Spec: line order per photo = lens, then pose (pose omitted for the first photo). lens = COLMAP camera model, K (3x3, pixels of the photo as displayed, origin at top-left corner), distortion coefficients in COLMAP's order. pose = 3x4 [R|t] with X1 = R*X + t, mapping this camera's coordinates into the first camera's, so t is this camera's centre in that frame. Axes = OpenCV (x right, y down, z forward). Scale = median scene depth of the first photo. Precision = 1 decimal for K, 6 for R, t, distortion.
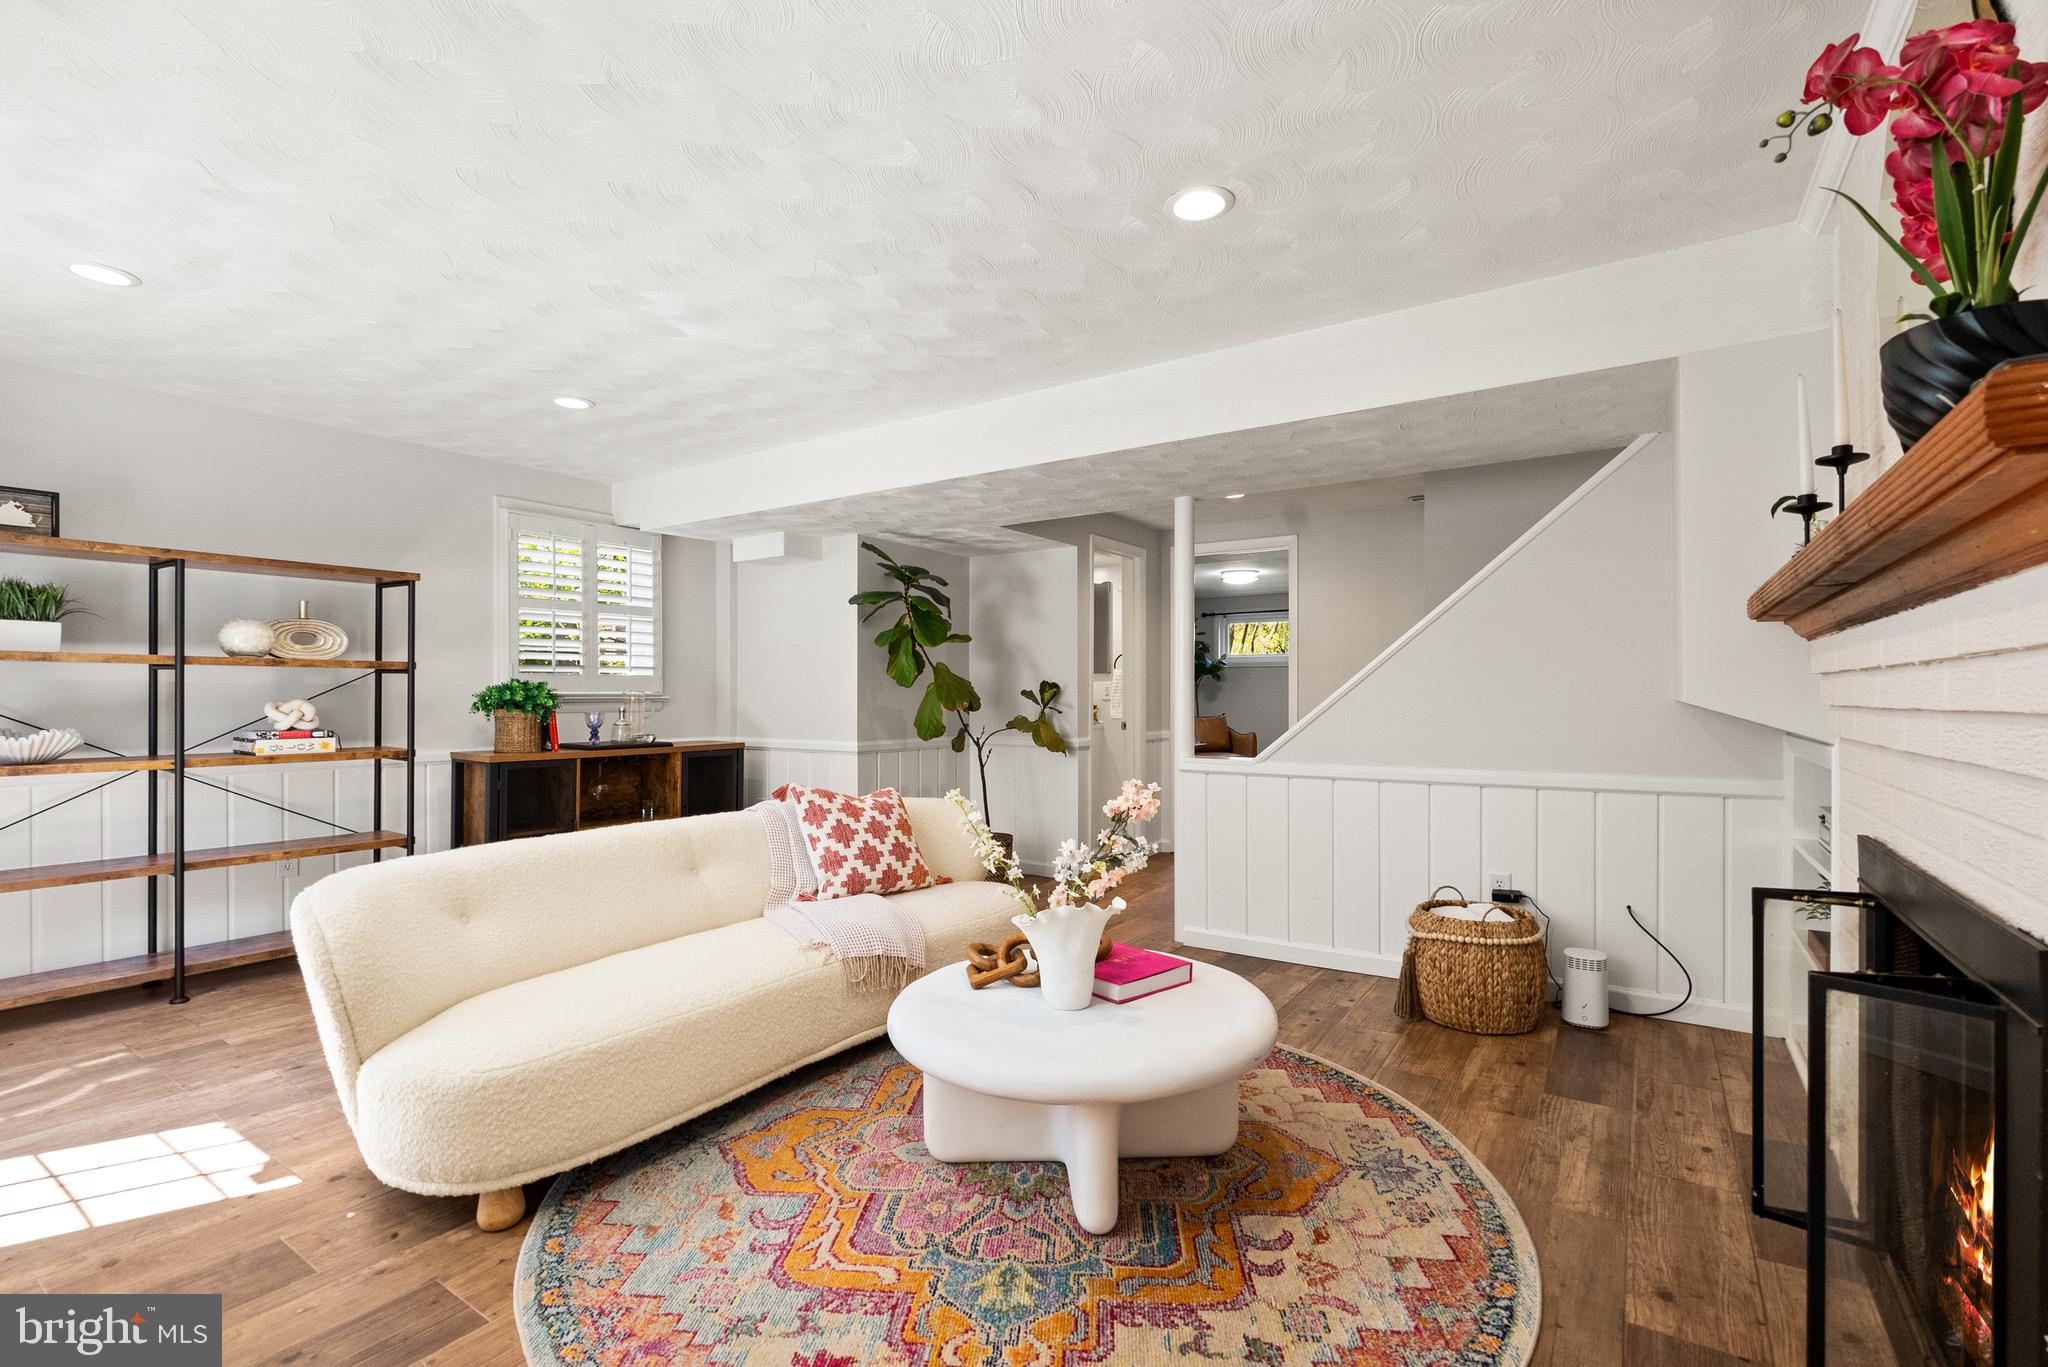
lens RADIAL K [[976.6, 0, 1024.5], [0, 976.6, 679.6], [0, 0, 1]] dist [-0.008746, -0.000342]
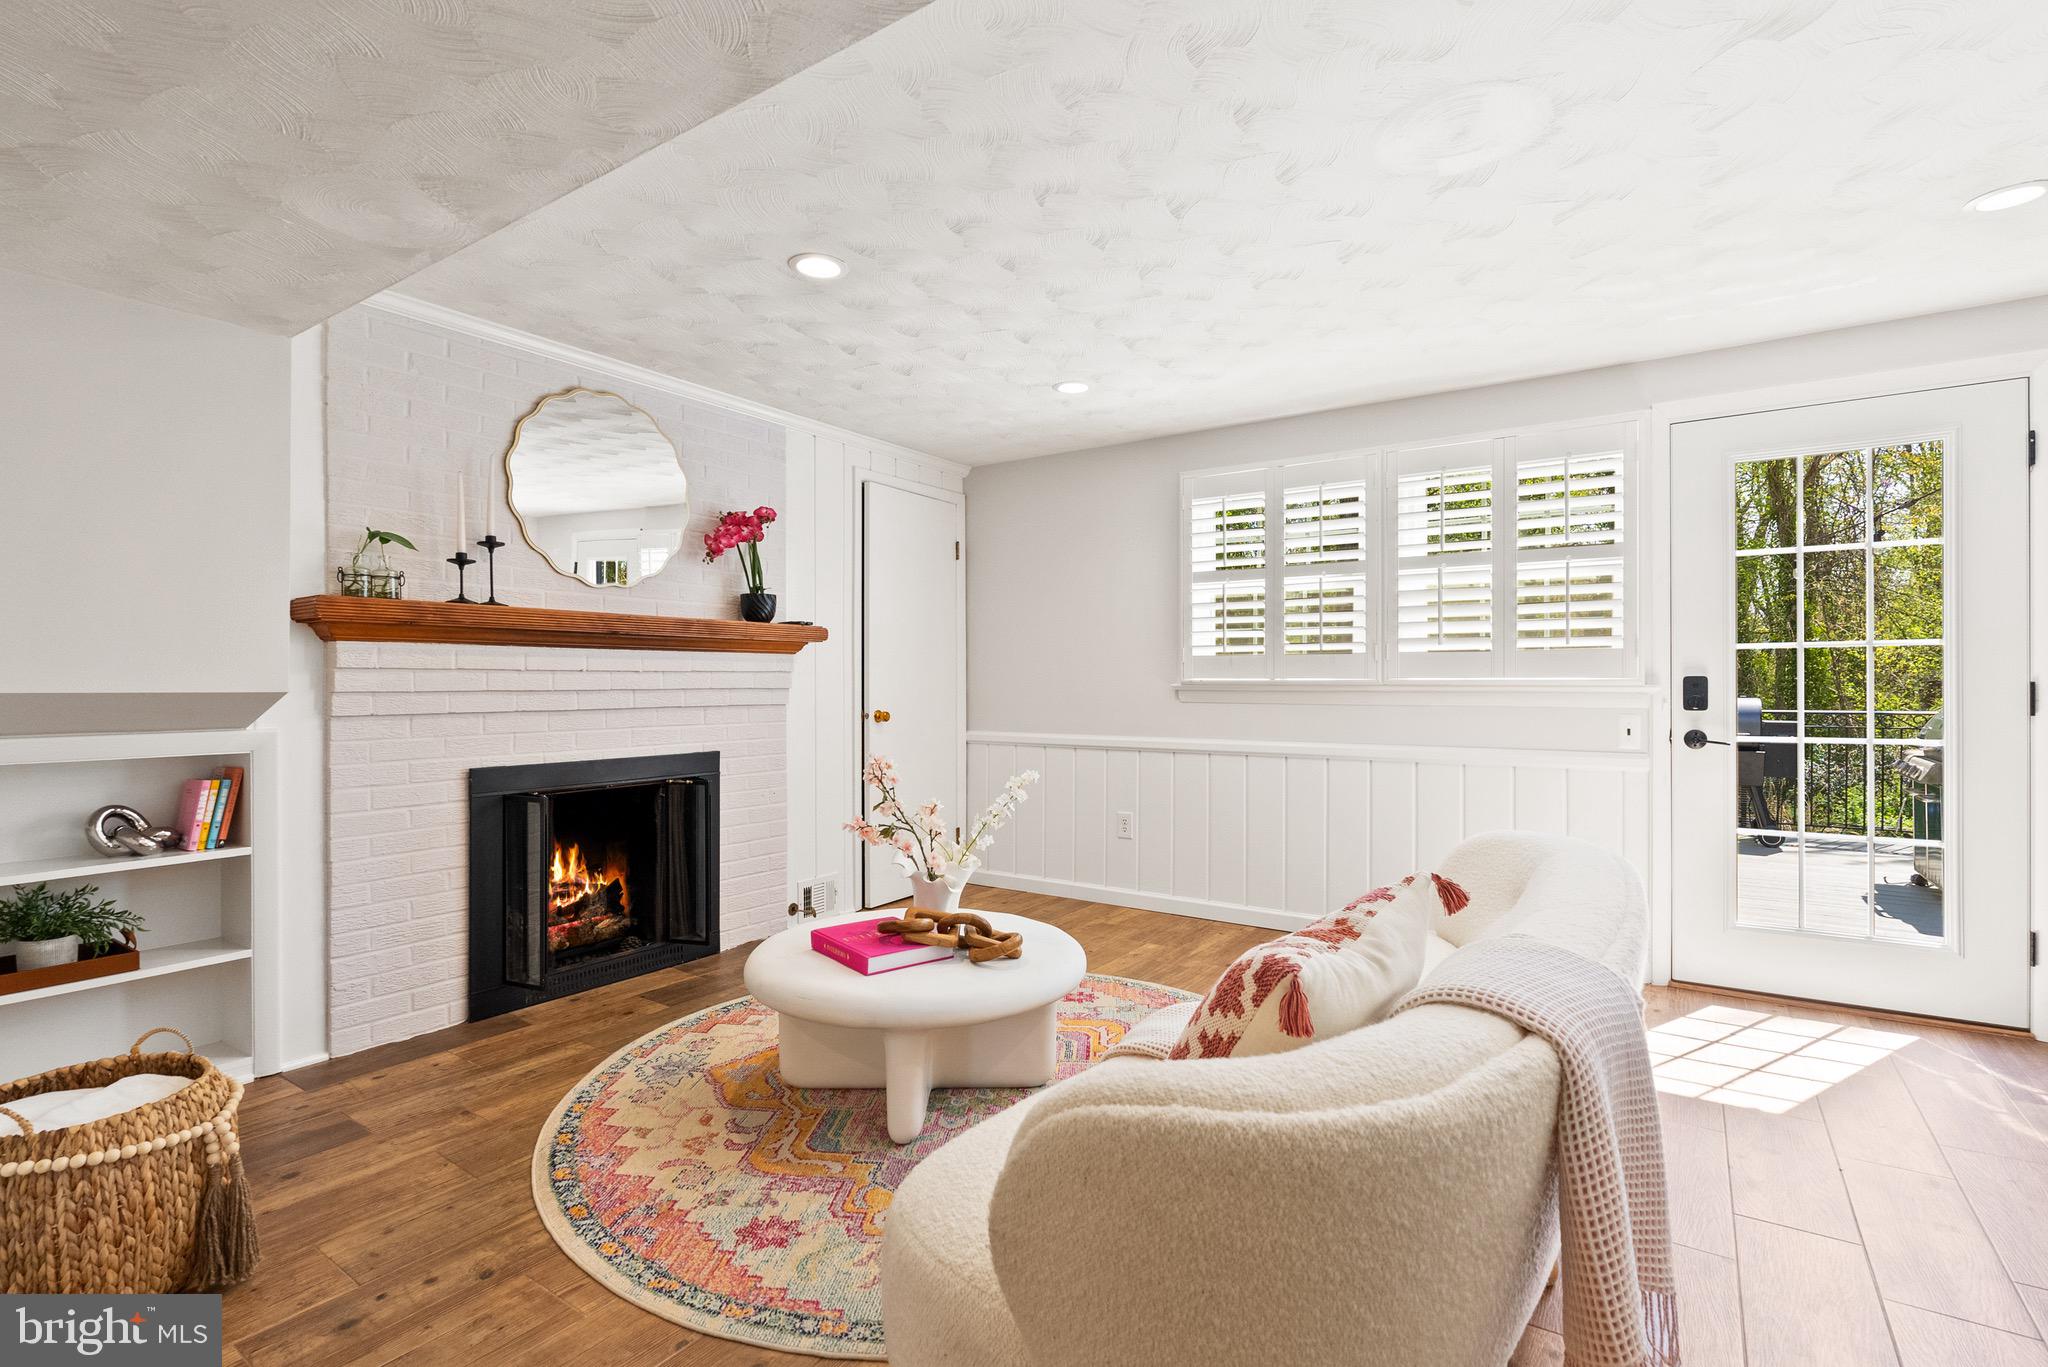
lens RADIAL K [[976.6, 0, 1019.4], [0, 976.6, 694.9], [0, 0, 1]] dist [-0.008746, -0.000342]
pose [[-0.999945, 0.002860, 0.010129, -0.049753], [0.002762, 0.999949, -0.009721, 0.029322], [-0.010157, -0.009693, -0.999901, 1.484626]]
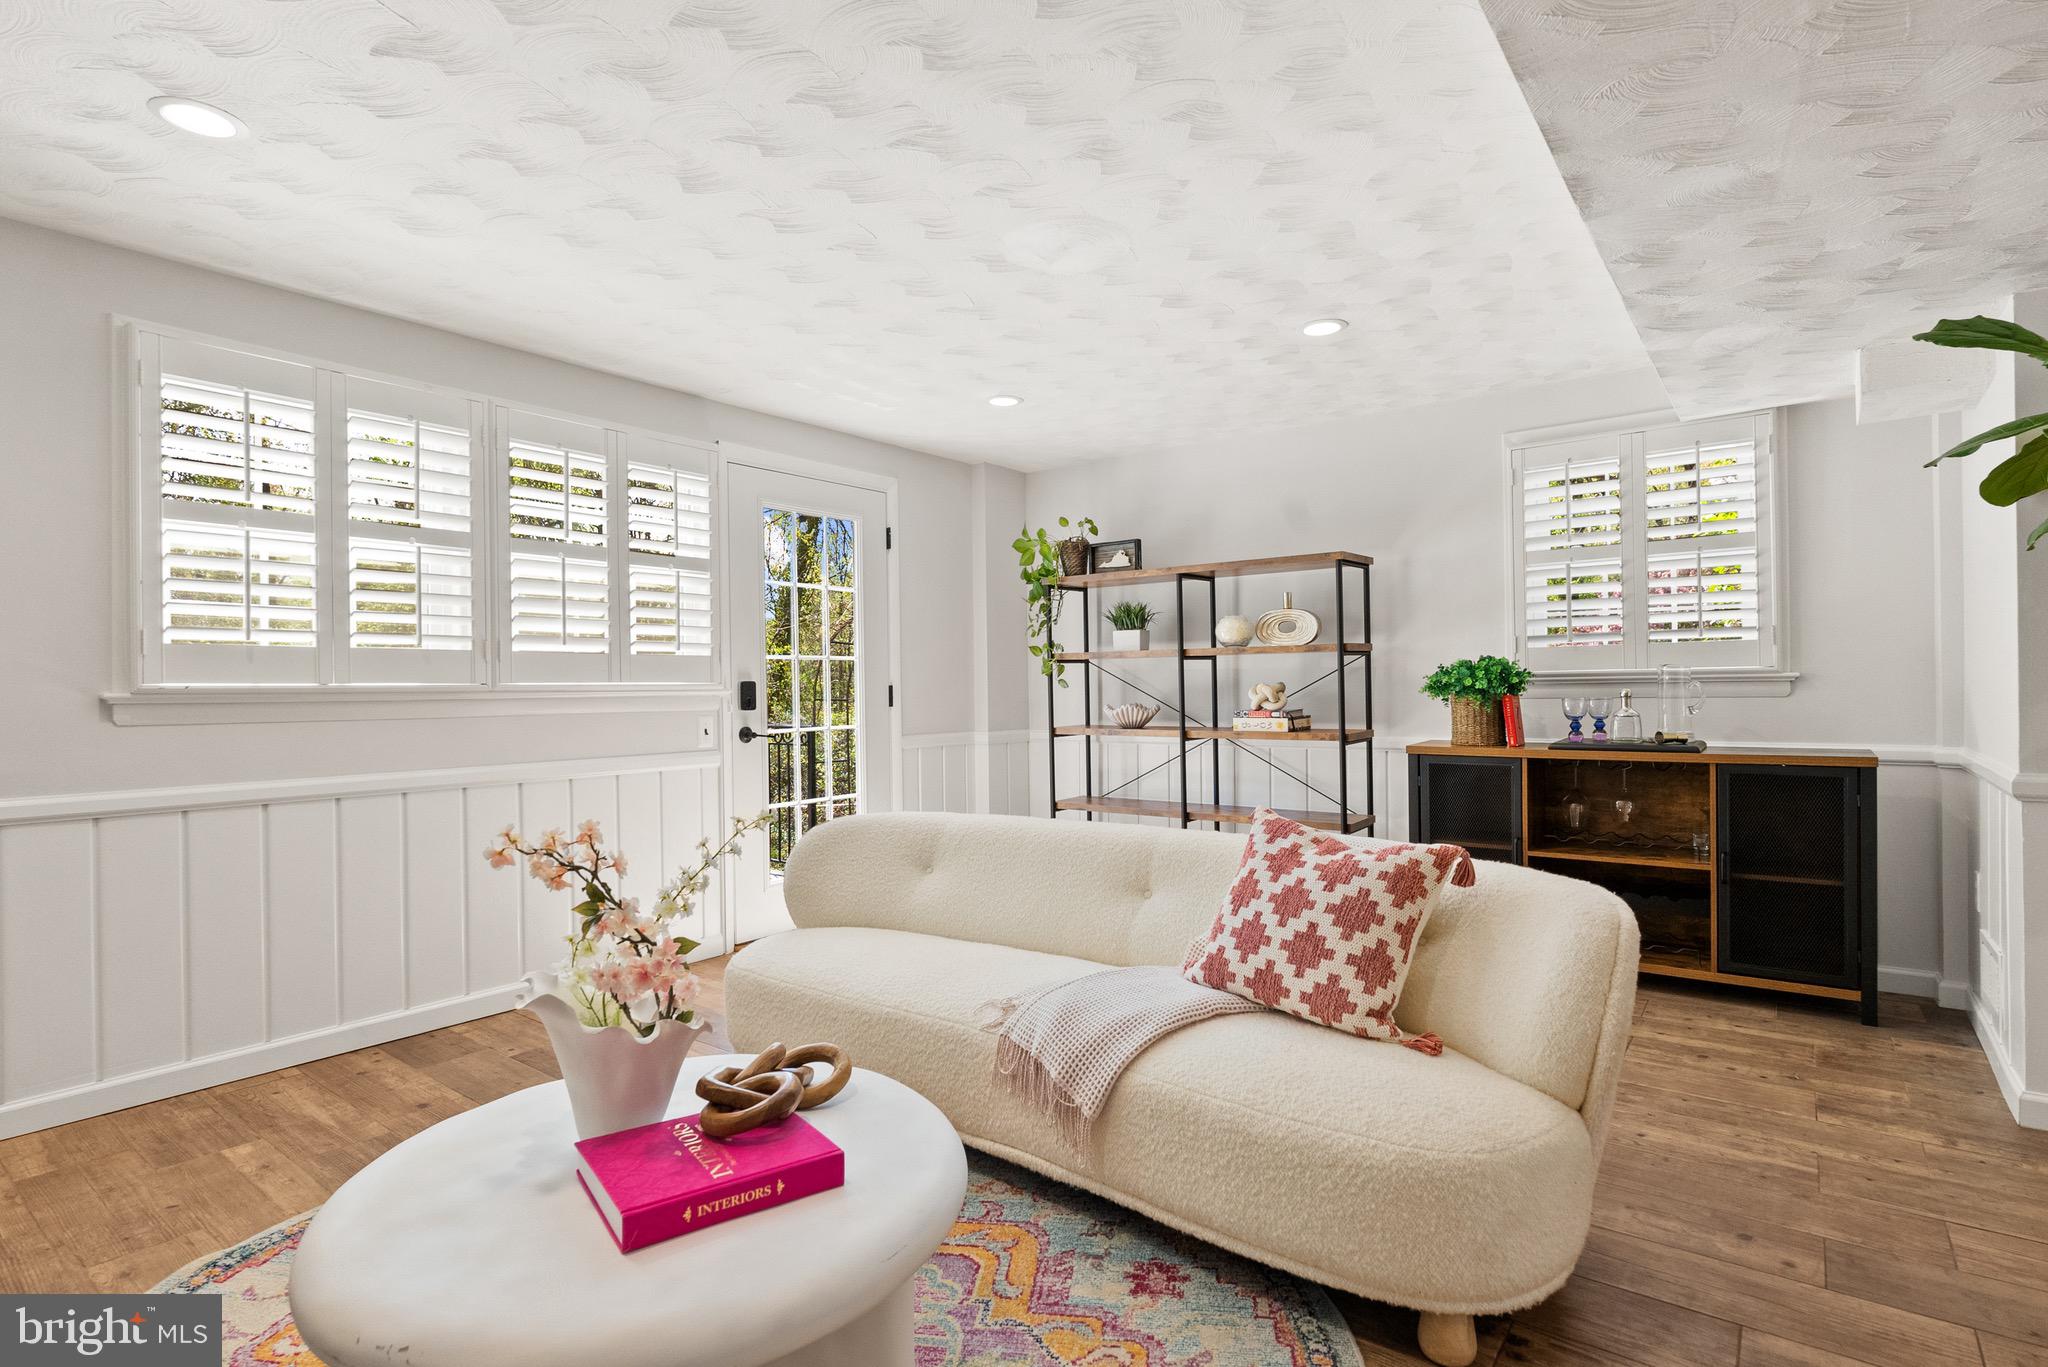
lens RADIAL K [[1007.5, 0, 1020.2], [0, 1007.5, 694.2], [0, 0, 1]] dist [0.026851, 0.000380]
pose [[-0.073554, 0.010796, -0.997233, 0.477525], [0.030134, 0.999509, 0.008598, 0.016674], [0.996836, -0.029418, -0.073843, 0.889137]]
